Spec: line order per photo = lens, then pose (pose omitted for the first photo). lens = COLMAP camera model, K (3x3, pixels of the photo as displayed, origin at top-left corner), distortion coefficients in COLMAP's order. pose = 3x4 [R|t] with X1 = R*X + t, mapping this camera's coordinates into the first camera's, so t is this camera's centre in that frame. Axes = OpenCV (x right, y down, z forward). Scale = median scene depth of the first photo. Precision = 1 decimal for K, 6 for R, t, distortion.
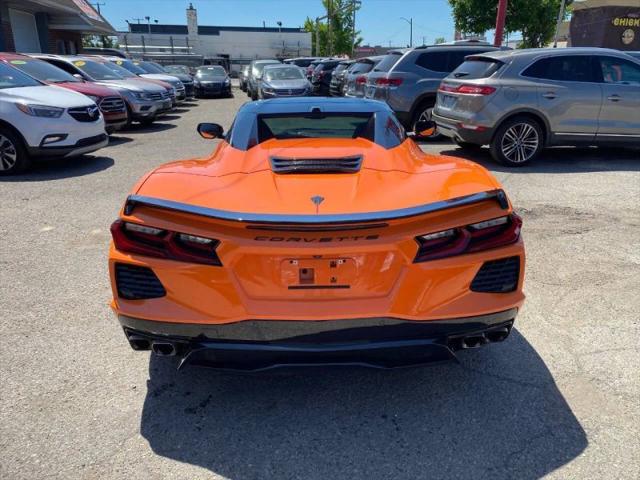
lens RADIAL K [[495.2, 0, 321.4], [0, 495.2, 234.2], [0, 0, 1]] dist [0.005099, 0.001978]
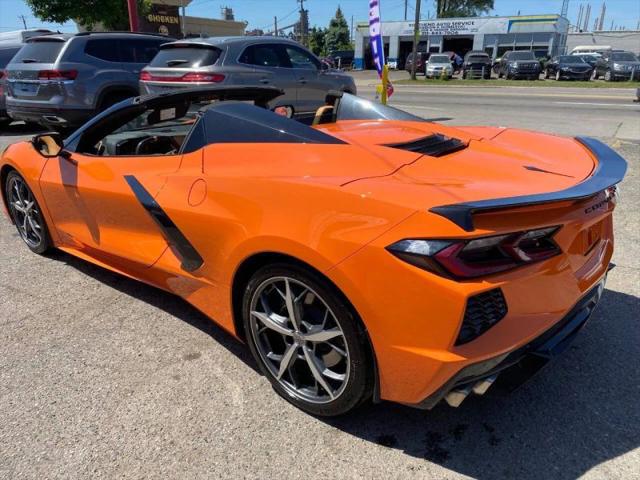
lens RADIAL K [[495.2, 0, 321.4], [0, 495.2, 234.2], [0, 0, 1]] dist [0.005099, 0.001978]
pose [[0.649834, -0.263868, 0.712804, -0.304504], [0.256892, 0.958866, 0.120759, -0.051700], [-0.715348, 0.104640, 0.690890, 0.183352]]
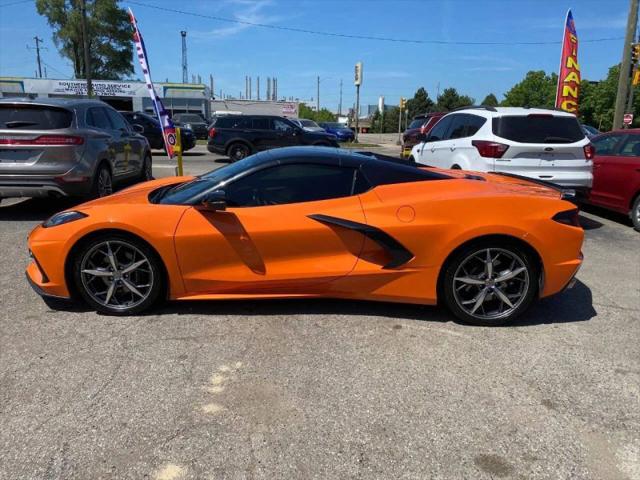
lens RADIAL K [[494.2, 0, 315.4], [0, 494.2, 239.3], [0, 0, 1]] dist [0.002882, -0.003997]
pose [[0.009553, -0.239533, 0.970841, -0.608831], [0.308817, 0.924132, 0.224970, -0.174462], [-0.951074, 0.297663, 0.082800, 0.505556]]
